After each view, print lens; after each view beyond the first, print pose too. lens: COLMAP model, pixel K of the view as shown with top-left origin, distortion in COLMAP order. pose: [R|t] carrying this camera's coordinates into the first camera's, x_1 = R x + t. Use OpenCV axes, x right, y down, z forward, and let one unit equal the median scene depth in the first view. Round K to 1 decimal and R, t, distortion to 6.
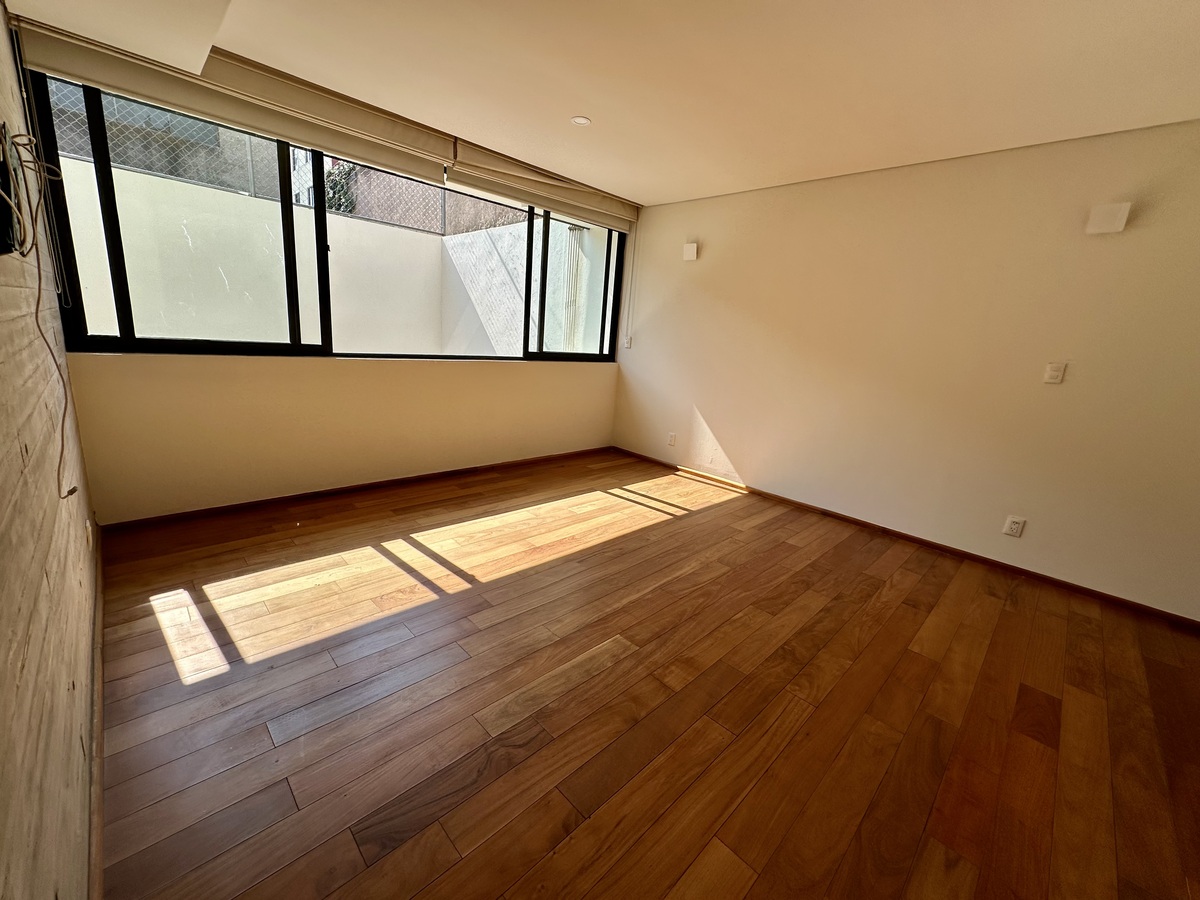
lens RADIAL K [[479.9, 0, 599.9], [0, 479.9, 446.9], [0, 0, 1]] dist [-0.003330, 0.000985]
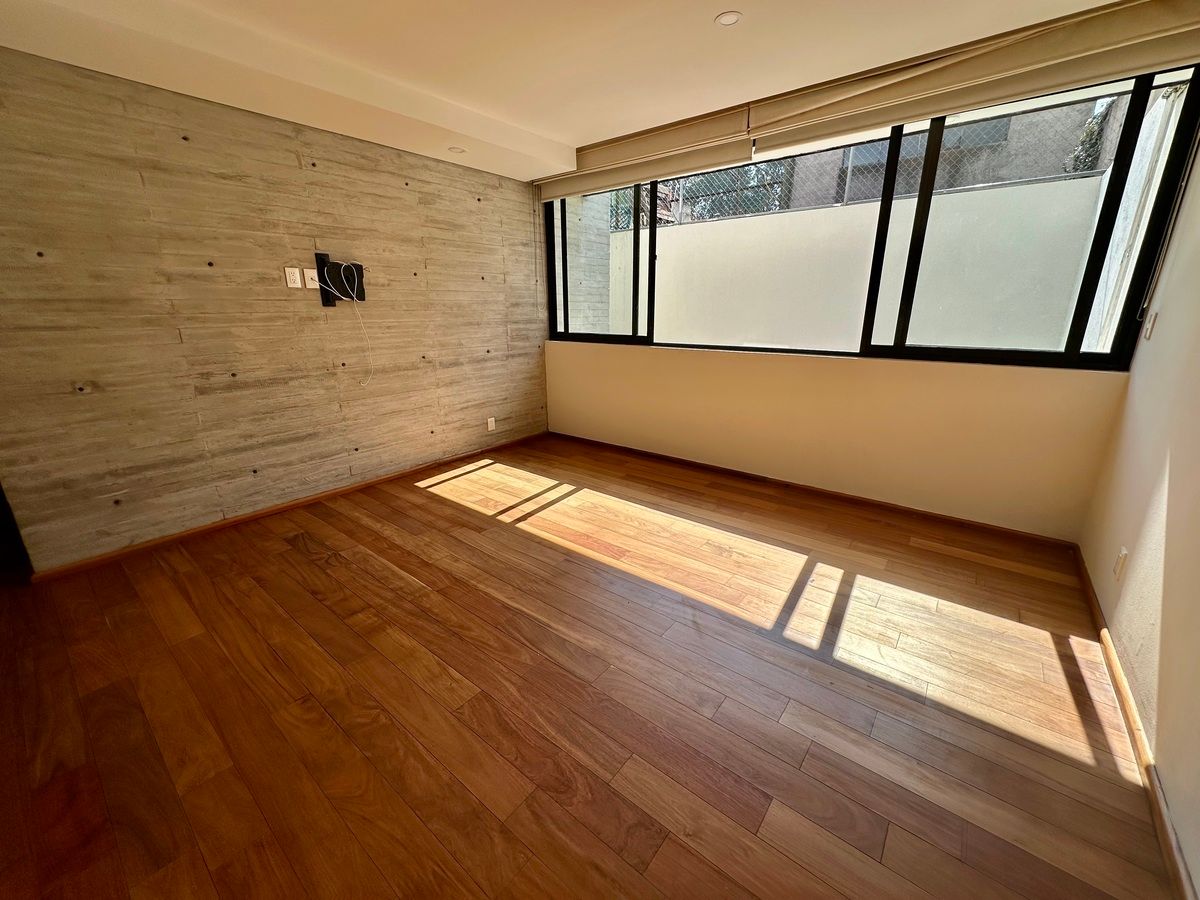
lens RADIAL K [[479.9, 0, 599.9], [0, 479.9, 446.9], [0, 0, 1]] dist [-0.003330, 0.000985]
pose [[0.111380, 0.204009, -0.972612, 0.698427], [-0.215933, 0.960287, 0.176695, -0.128194], [0.970035, 0.190339, 0.151009, 0.738778]]
